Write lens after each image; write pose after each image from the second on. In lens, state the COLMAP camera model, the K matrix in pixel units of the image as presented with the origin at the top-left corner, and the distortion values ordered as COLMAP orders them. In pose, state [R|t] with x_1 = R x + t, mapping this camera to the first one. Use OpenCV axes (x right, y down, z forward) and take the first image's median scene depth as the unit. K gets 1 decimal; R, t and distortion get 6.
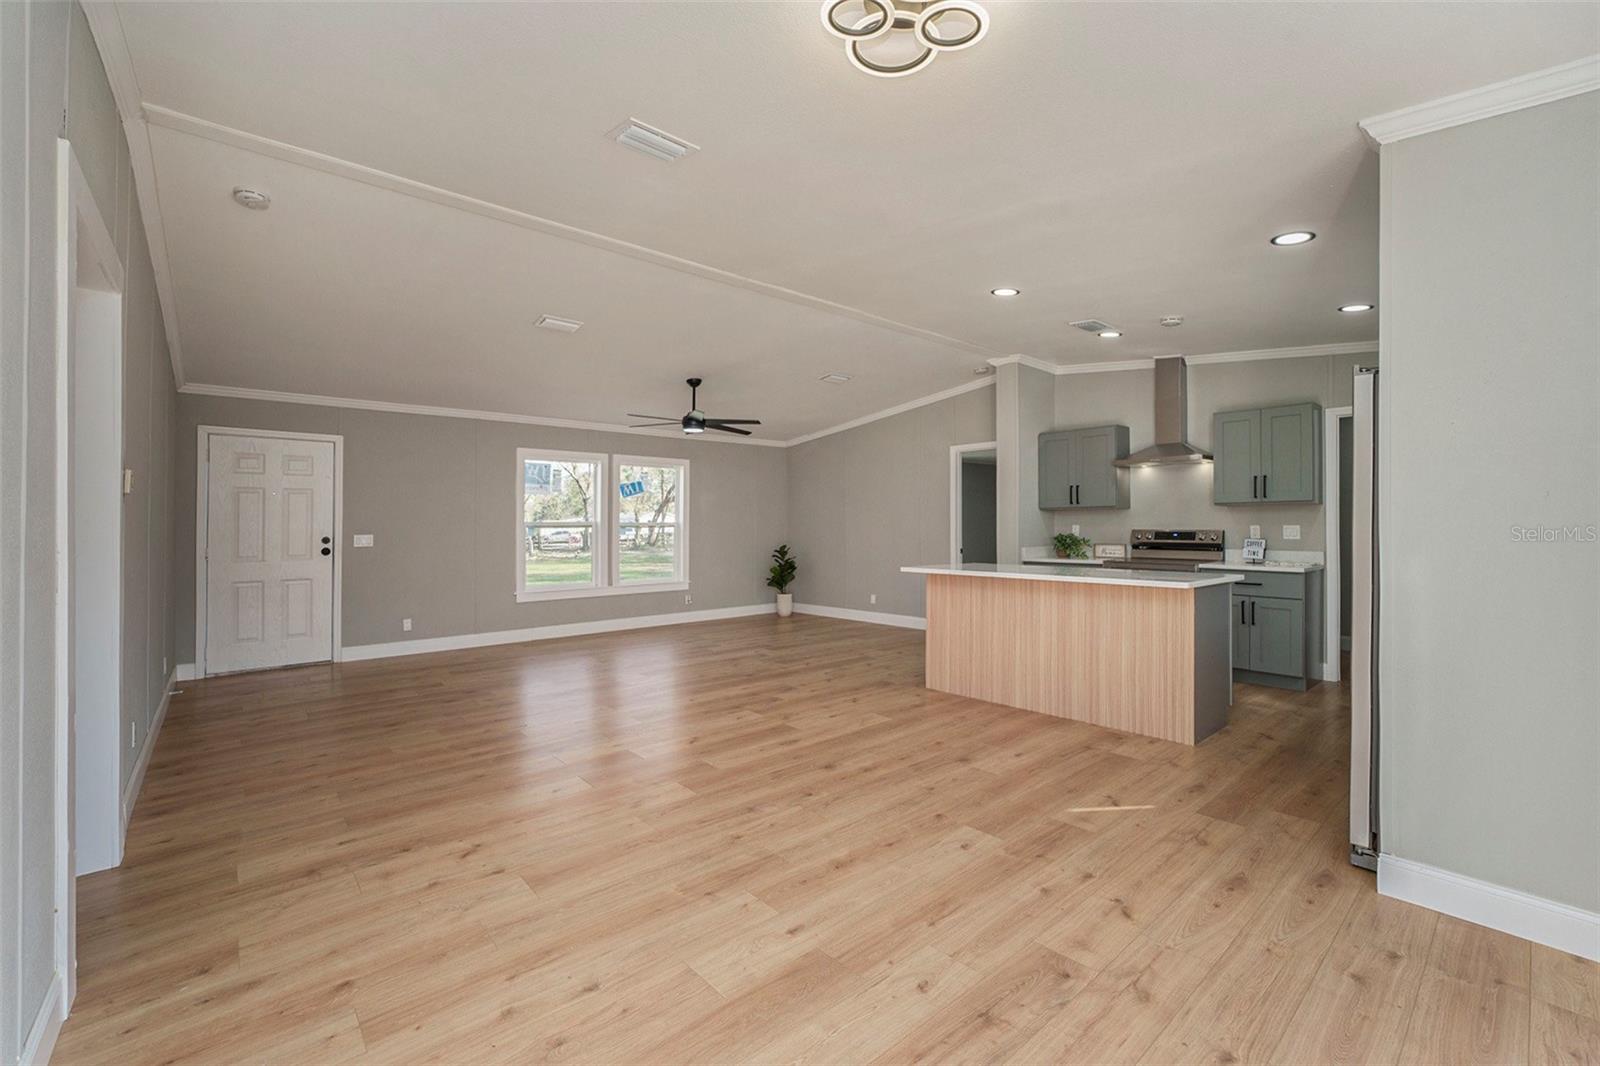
lens RADIAL K [[647.2, 0, 836.1], [0, 647.2, 533.2], [0, 0, 1]] dist [0.000091, 0.000083]
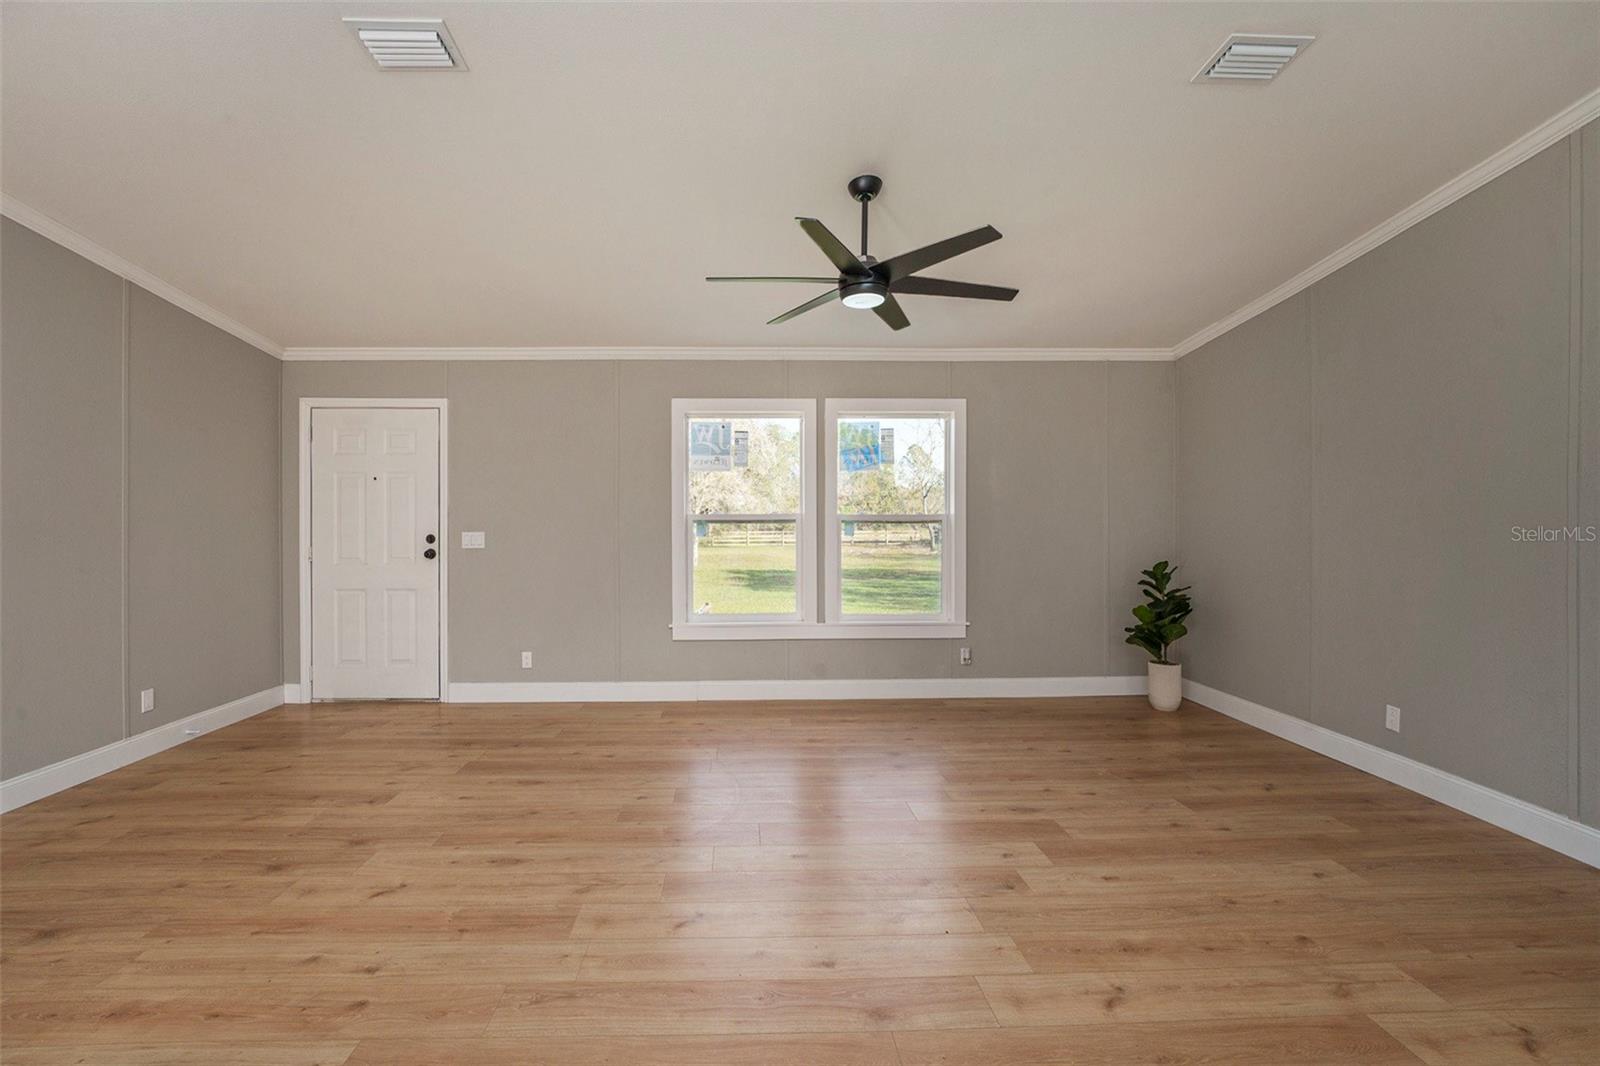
lens RADIAL K [[684.7, 0, 775.3], [0, 684.7, 529.5], [0, 0, 1]] dist [-0.032010, 0.000113]
pose [[0.760726, 0.013833, -0.648926, 0.032009], [-0.010698, 0.999904, 0.008774, -0.011028], [0.648985, 0.000268, 0.760801, 0.642126]]
